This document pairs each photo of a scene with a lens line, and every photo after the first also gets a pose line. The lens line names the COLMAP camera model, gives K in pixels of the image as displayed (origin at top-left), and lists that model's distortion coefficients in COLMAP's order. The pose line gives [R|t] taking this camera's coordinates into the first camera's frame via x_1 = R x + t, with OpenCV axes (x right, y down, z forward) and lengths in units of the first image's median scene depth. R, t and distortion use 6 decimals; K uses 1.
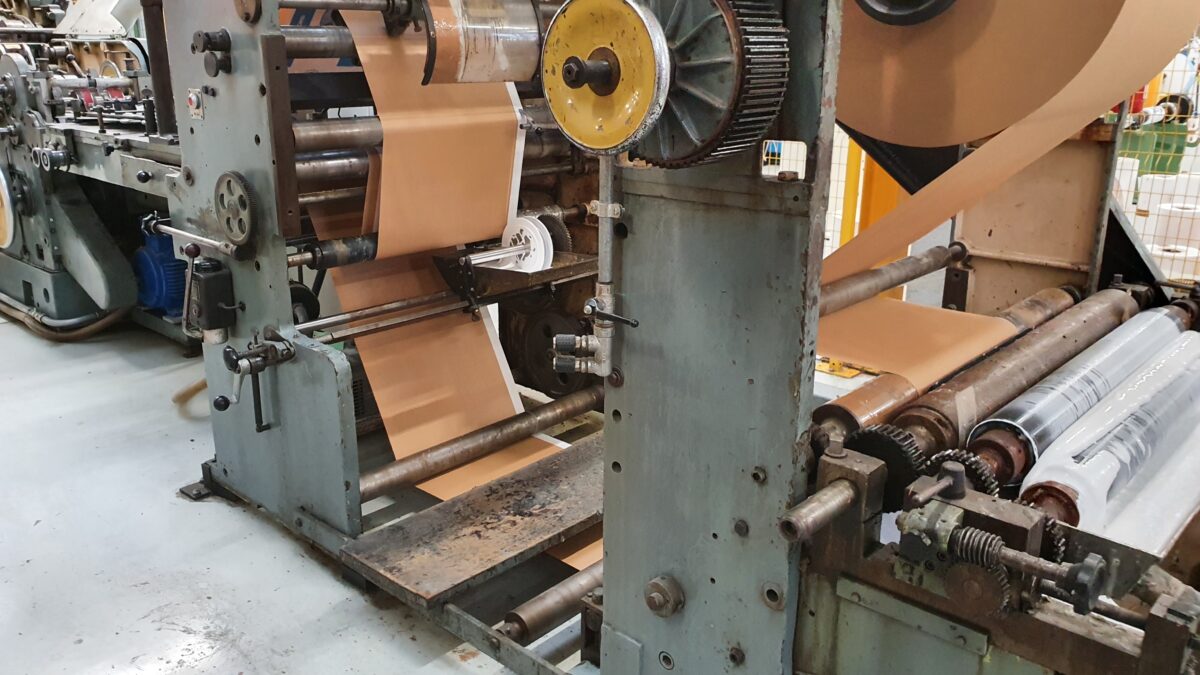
lens RADIAL K [[938.7, 0, 570.2], [0, 938.7, 373.9], [0, 0, 1]] dist [-0.002854, 0.004632]
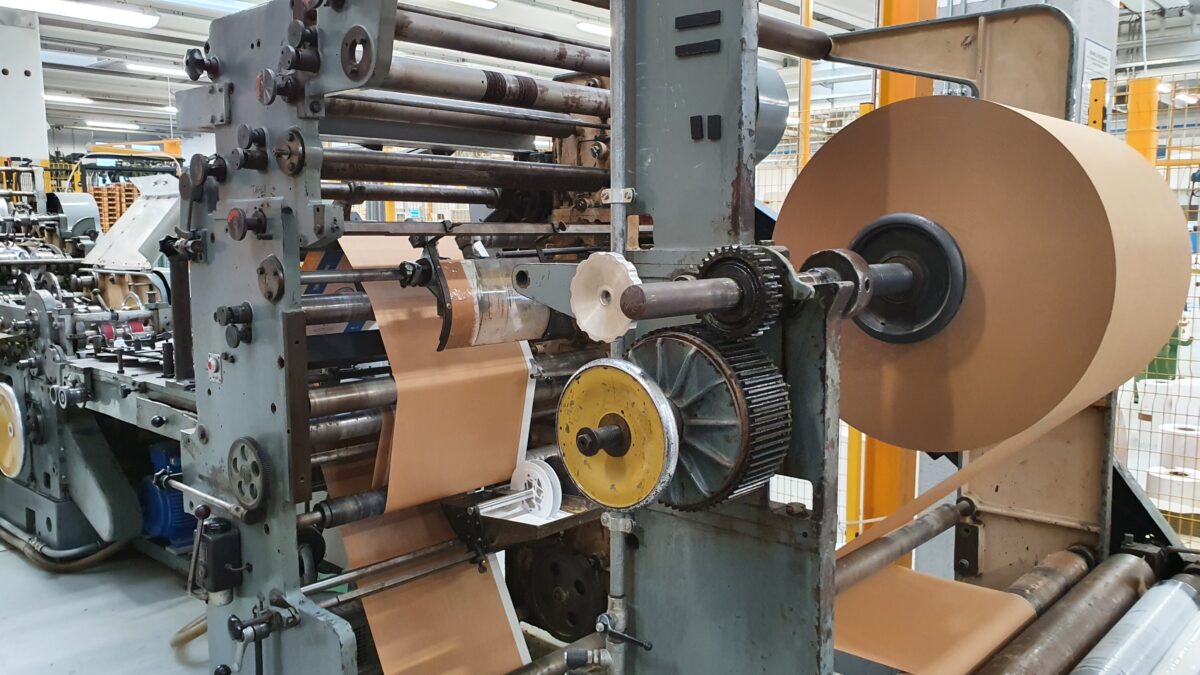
lens RADIAL K [[946.2, 0, 573.3], [0, 946.2, 348.4], [0, 0, 1]] dist [0.000627, -0.002357]
pose [[0.999983, -0.005882, -0.000213, -0.005175], [0.005729, 0.981011, -0.193866, -0.107436], [0.001349, 0.193861, 0.981028, -0.025572]]
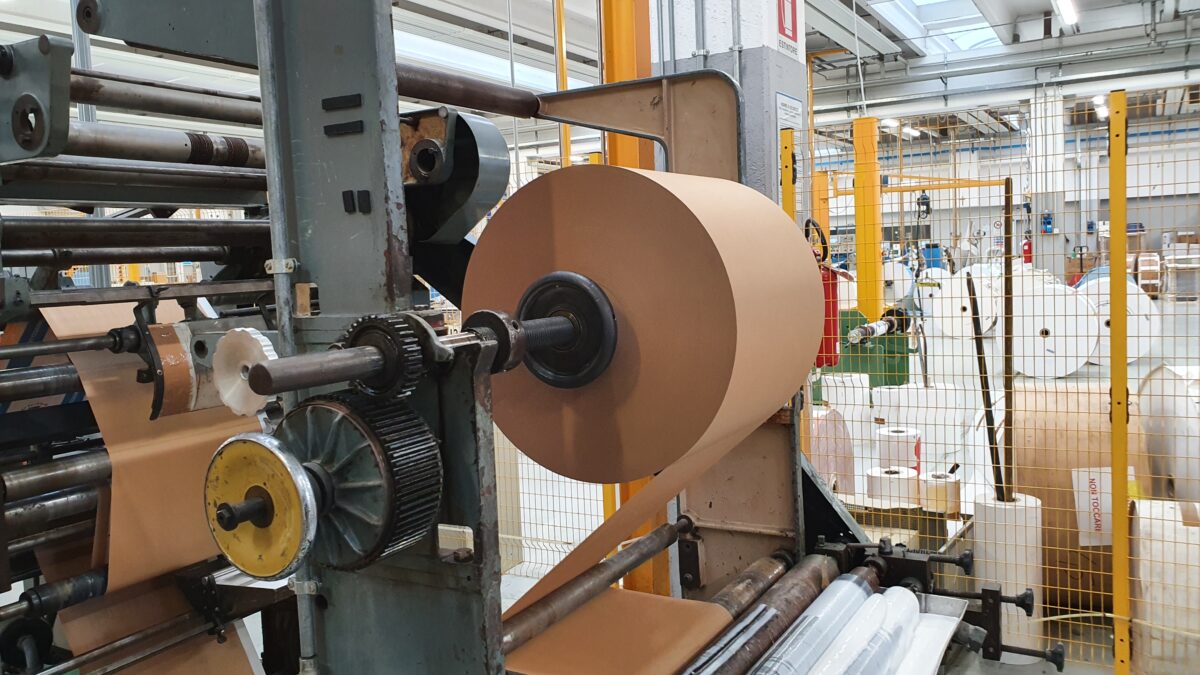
lens RADIAL K [[950.4, 0, 600.0], [0, 950.4, 337.5], [0, 0, 1]] dist [-0.000216, 0.003413]
pose [[0.974043, -0.064807, 0.216889, 0.096304], [0.114080, 0.968107, -0.223058, -0.111272], [-0.195516, 0.242011, 0.950371, -0.082103]]
